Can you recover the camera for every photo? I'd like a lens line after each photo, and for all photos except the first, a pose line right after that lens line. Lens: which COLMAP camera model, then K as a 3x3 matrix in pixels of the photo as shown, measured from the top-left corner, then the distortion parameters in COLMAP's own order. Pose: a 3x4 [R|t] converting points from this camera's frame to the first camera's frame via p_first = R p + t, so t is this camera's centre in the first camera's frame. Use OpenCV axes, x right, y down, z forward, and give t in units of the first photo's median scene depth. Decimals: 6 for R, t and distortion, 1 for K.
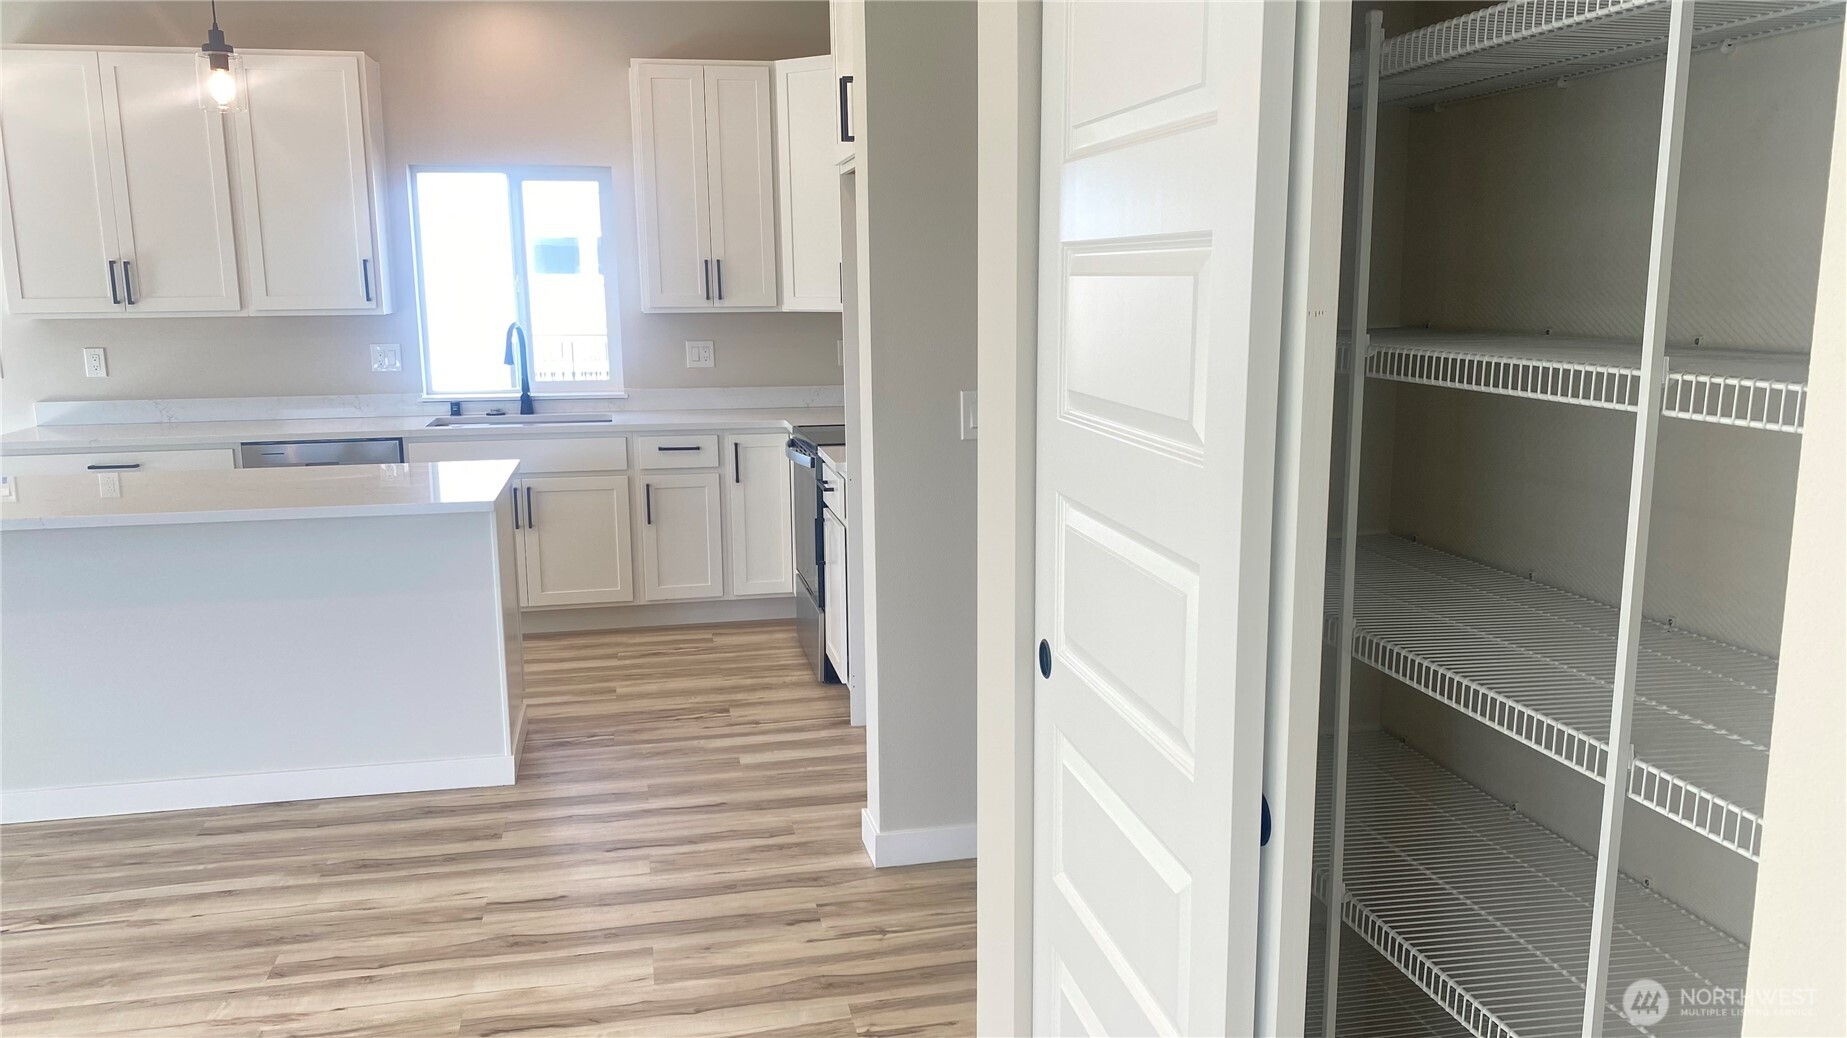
lens RADIAL K [[1468.9, 0, 923.7], [0, 1468.9, 527.3], [0, 0, 1]] dist [0.120480, -0.125815]
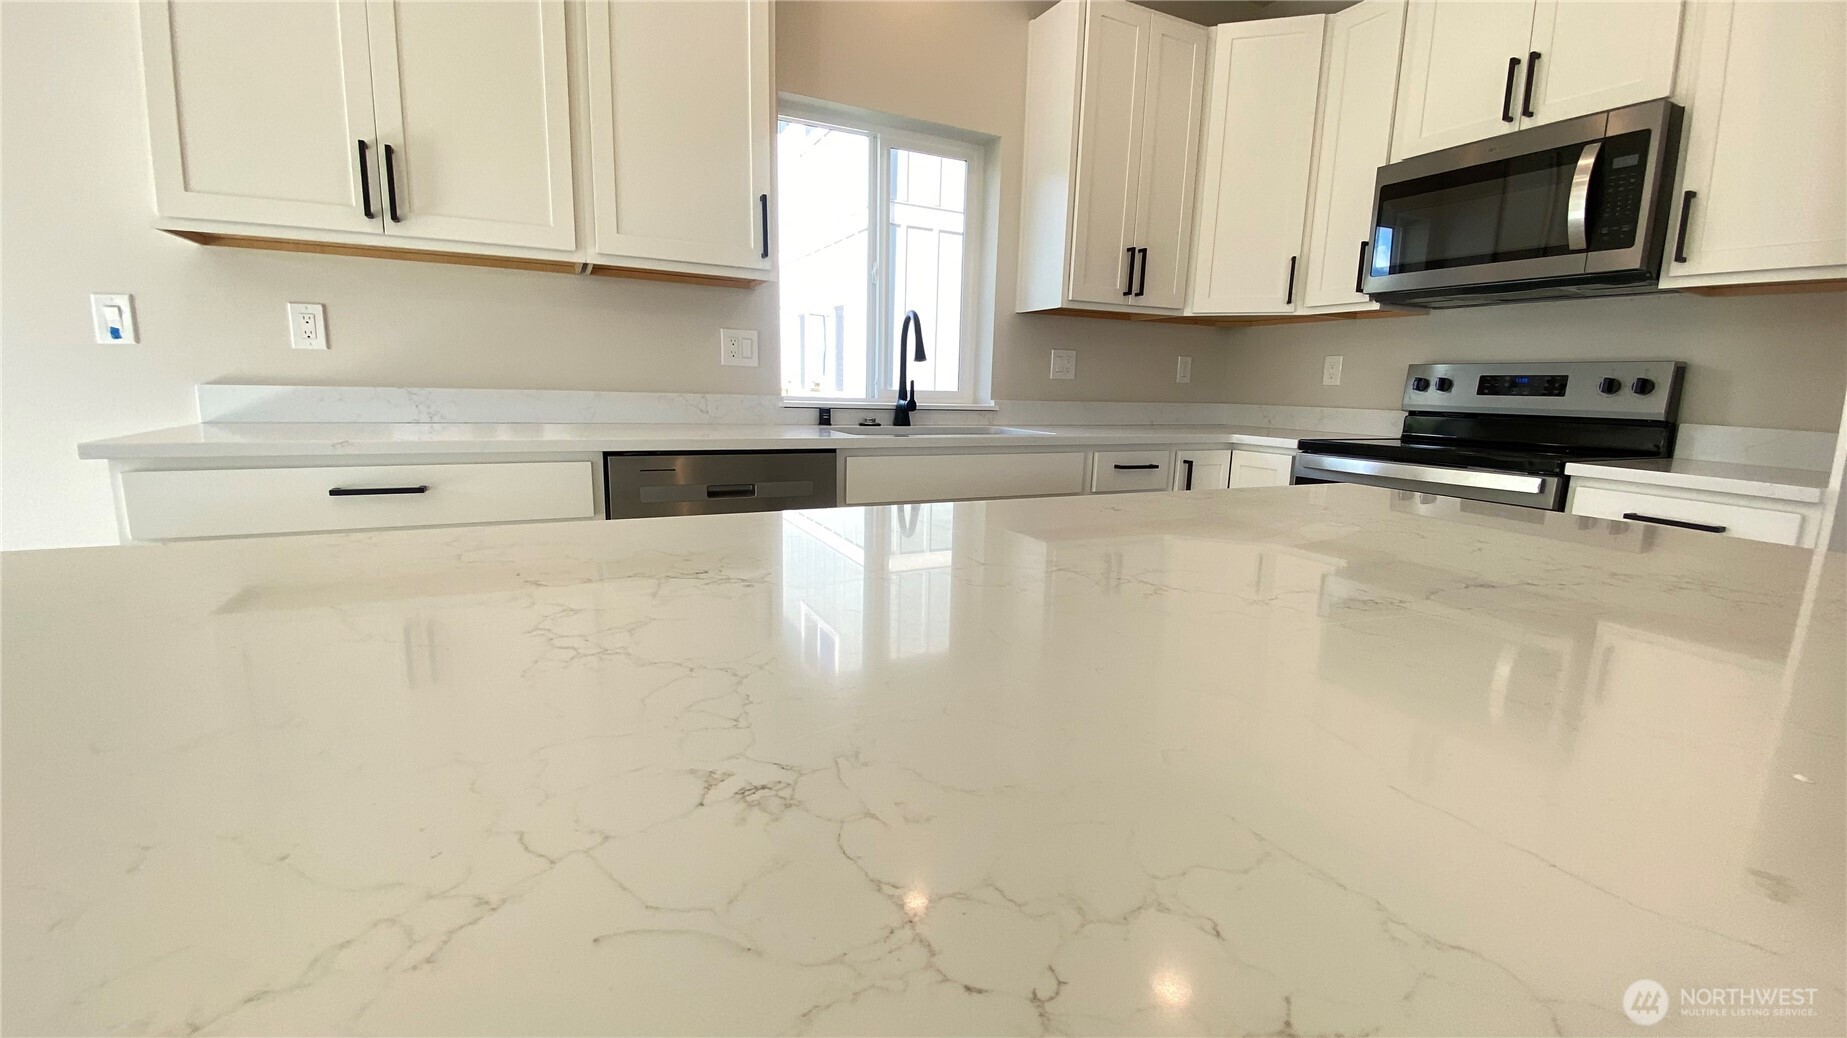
lens RADIAL K [[753.4, 0, 927.5], [0, 753.4, 514.0], [0, 0, 1]] dist [0.014377, -0.020640]
pose [[0.956636, -0.009668, 0.291124, -0.474586], [0.012303, 0.999898, -0.007220, -0.030392], [-0.291025, 0.010488, 0.956658, 0.750776]]
